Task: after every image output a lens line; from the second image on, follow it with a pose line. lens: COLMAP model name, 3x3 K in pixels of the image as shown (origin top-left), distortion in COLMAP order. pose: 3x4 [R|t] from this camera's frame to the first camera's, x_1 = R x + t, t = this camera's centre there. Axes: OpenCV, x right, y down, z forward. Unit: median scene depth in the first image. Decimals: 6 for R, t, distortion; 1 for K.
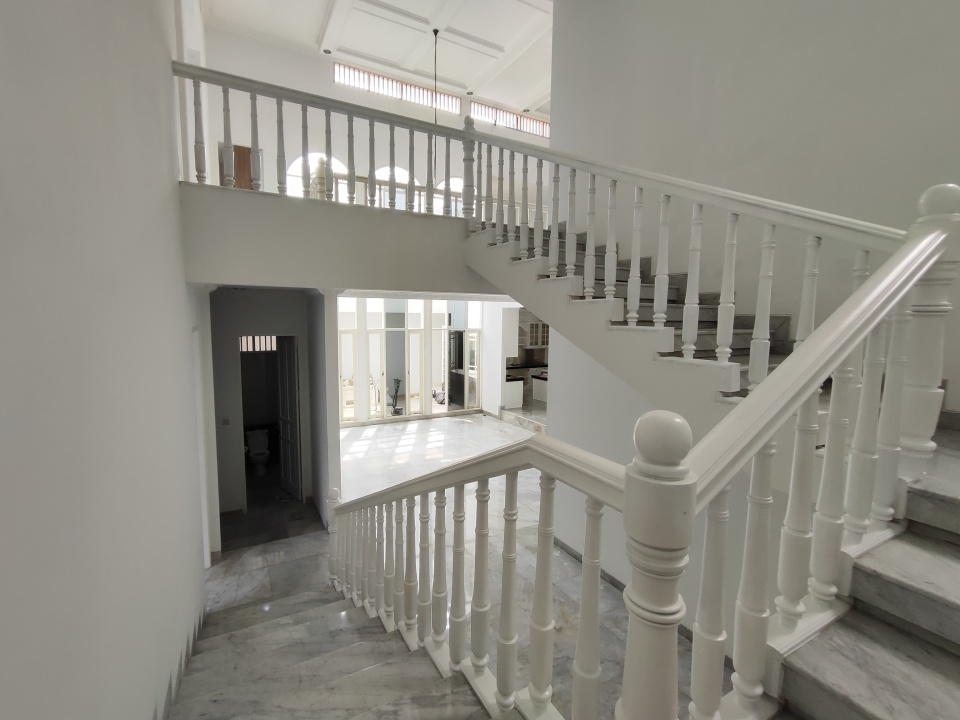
lens RADIAL K [[438.5, 0, 470.6], [0, 438.5, 364.3], [0, 0, 1]] dist [-0.008992, 0.004984]
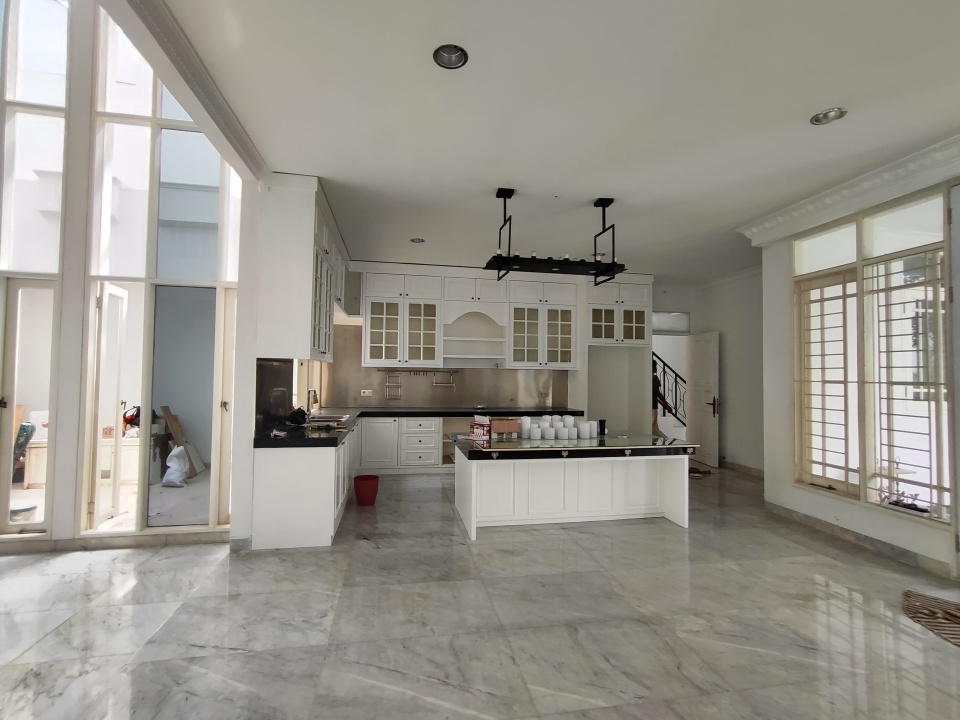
lens RADIAL K [[438.5, 0, 486.1], [0, 438.5, 362.3], [0, 0, 1]] dist [-0.008992, 0.004984]
pose [[0.948616, -0.008071, -0.316327, 0.317056], [-0.036721, 0.990113, -0.135384, 0.019090], [0.314292, 0.140043, 0.938940, 0.811449]]
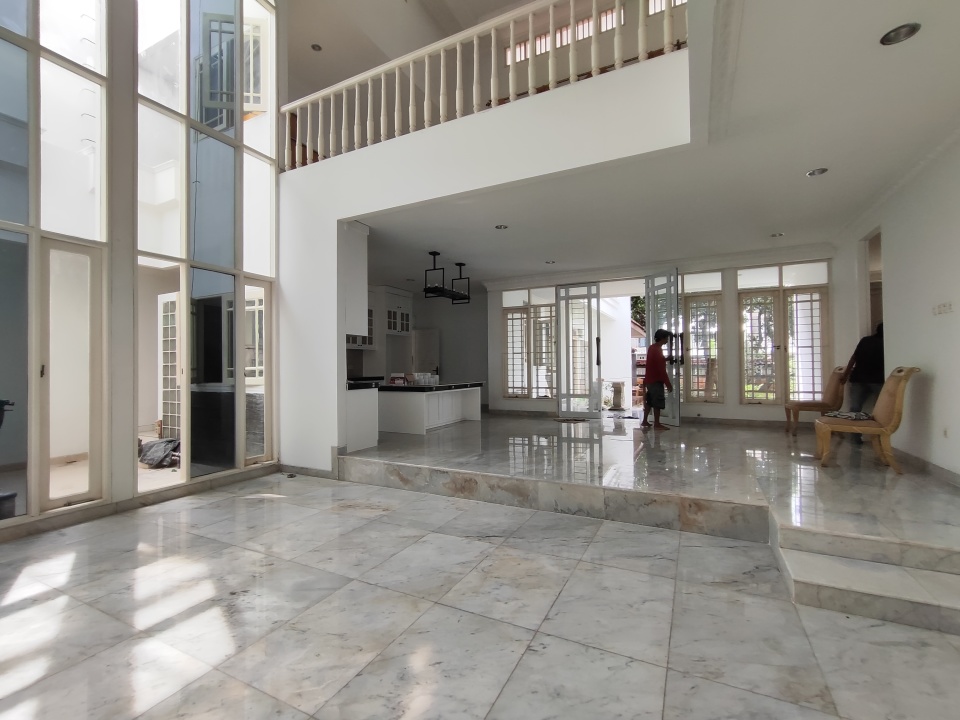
lens RADIAL K [[438.5, 0, 469.8], [0, 438.5, 361.2], [0, 0, 1]] dist [-0.008992, 0.004984]
pose [[0.833875, -0.013483, 0.551788, -0.061041], [0.080870, 0.991898, -0.097975, 0.066536], [-0.545996, 0.126321, 0.828209, 0.585451]]
